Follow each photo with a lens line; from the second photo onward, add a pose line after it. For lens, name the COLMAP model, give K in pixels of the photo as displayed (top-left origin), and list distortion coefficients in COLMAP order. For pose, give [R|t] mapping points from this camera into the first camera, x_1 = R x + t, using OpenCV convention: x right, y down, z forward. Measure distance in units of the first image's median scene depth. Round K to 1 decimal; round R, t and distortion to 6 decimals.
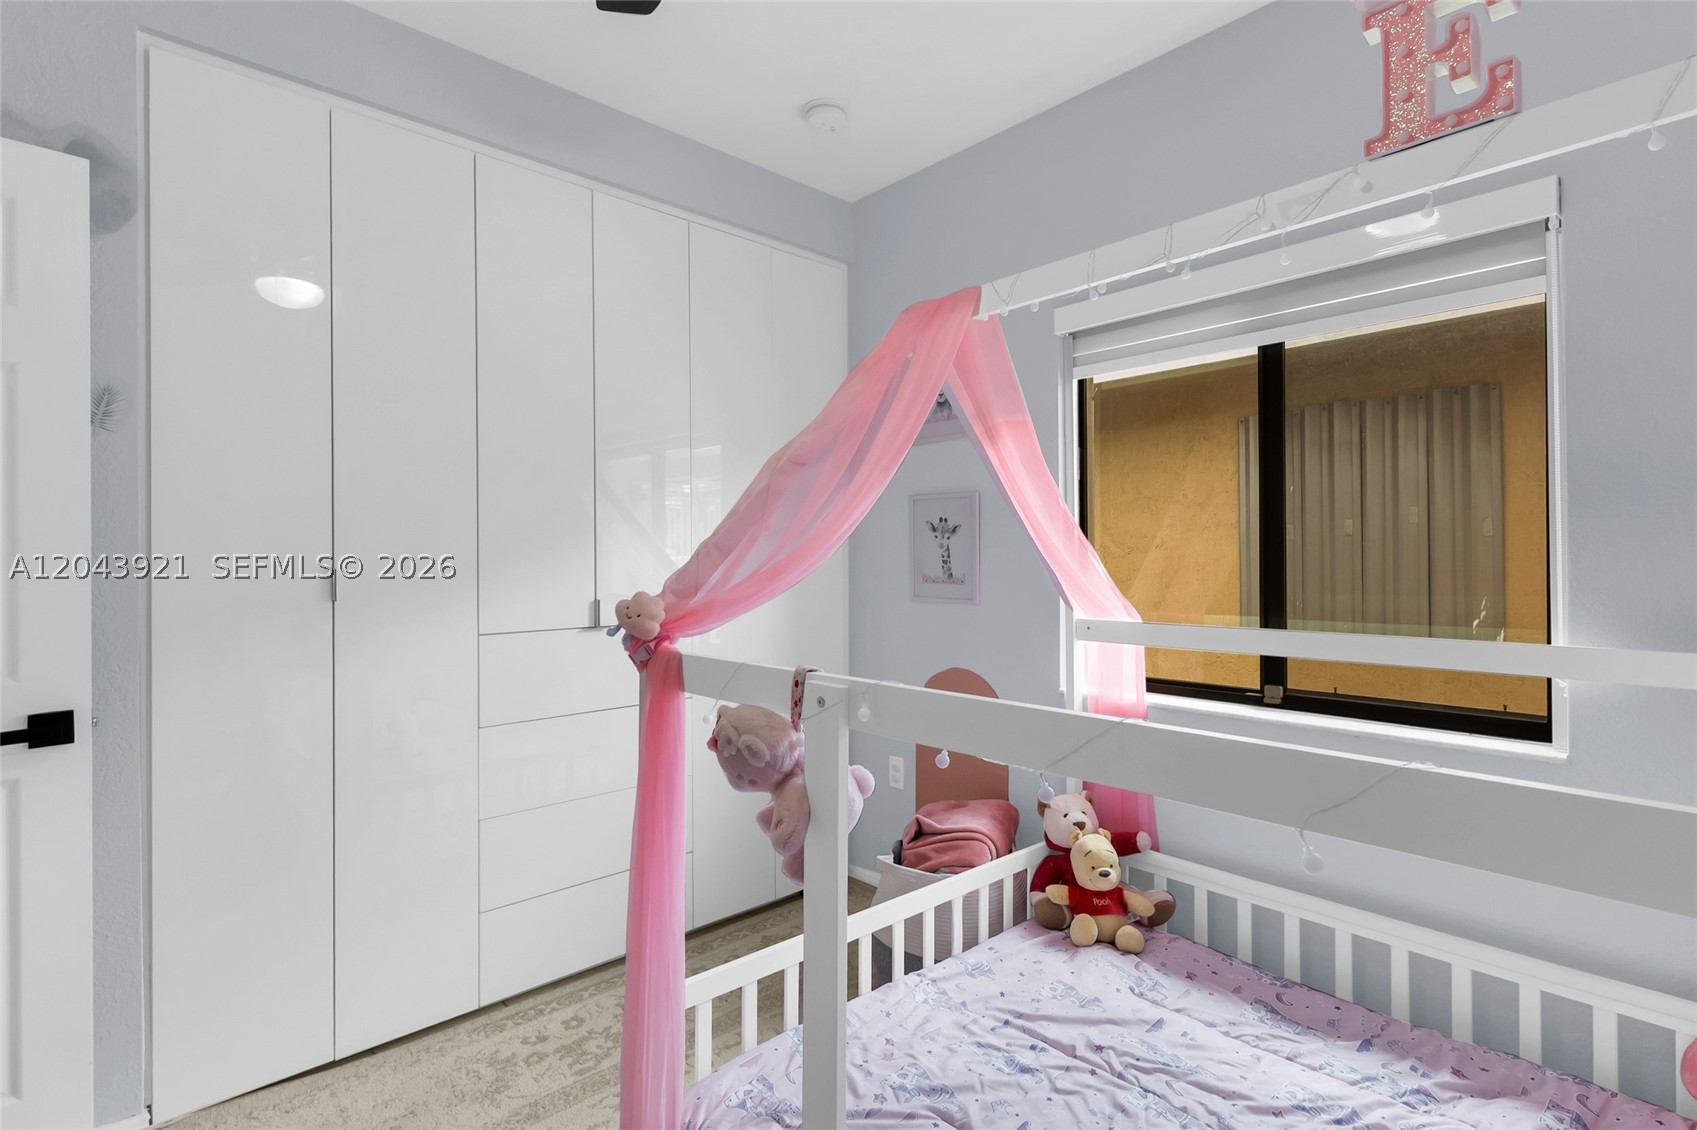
lens RADIAL K [[823.6, 0, 841.7], [0, 823.6, 553.1], [0, 0, 1]] dist [-0.004184, -0.000503]
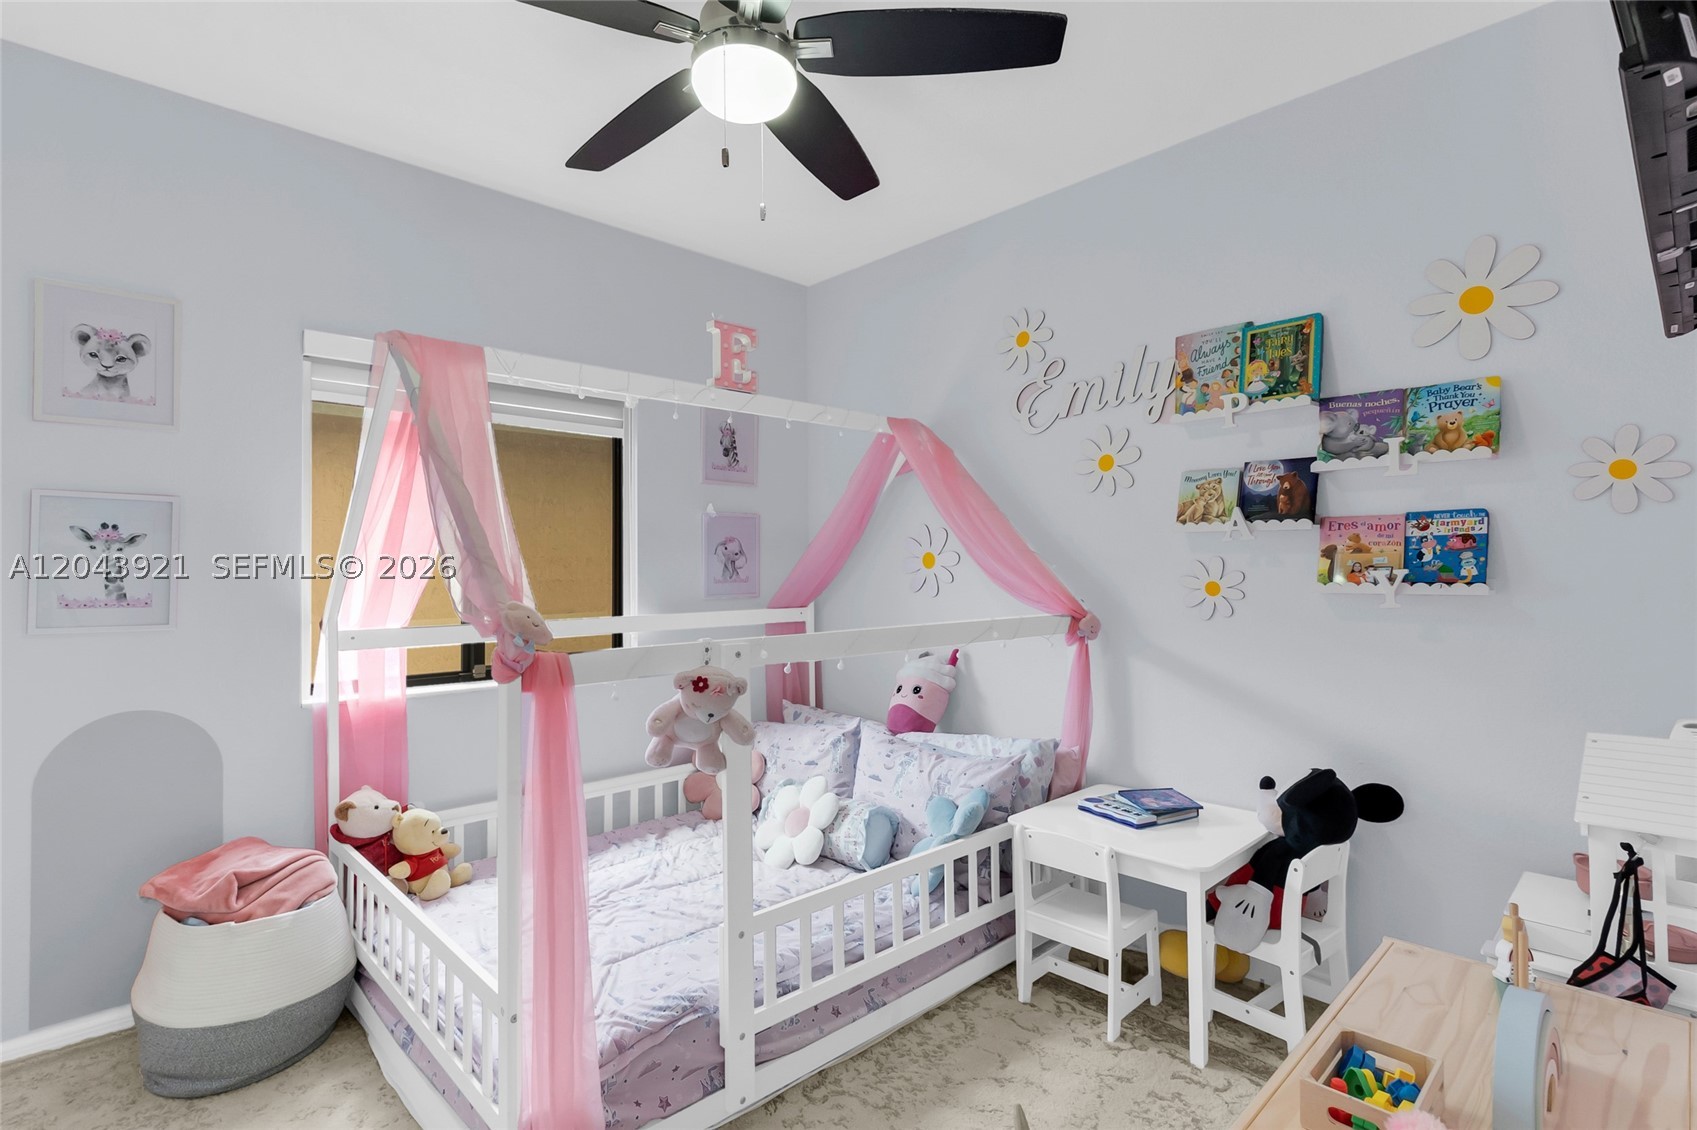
lens RADIAL K [[823.6, 0, 839.4], [0, 823.6, 567.4], [0, 0, 1]] dist [-0.004184, -0.000503]
pose [[-0.030951, 0.008536, 0.999484, -0.921160], [0.001956, 0.999962, -0.008479, 0.009164], [-0.999519, 0.001692, -0.030967, 0.450234]]
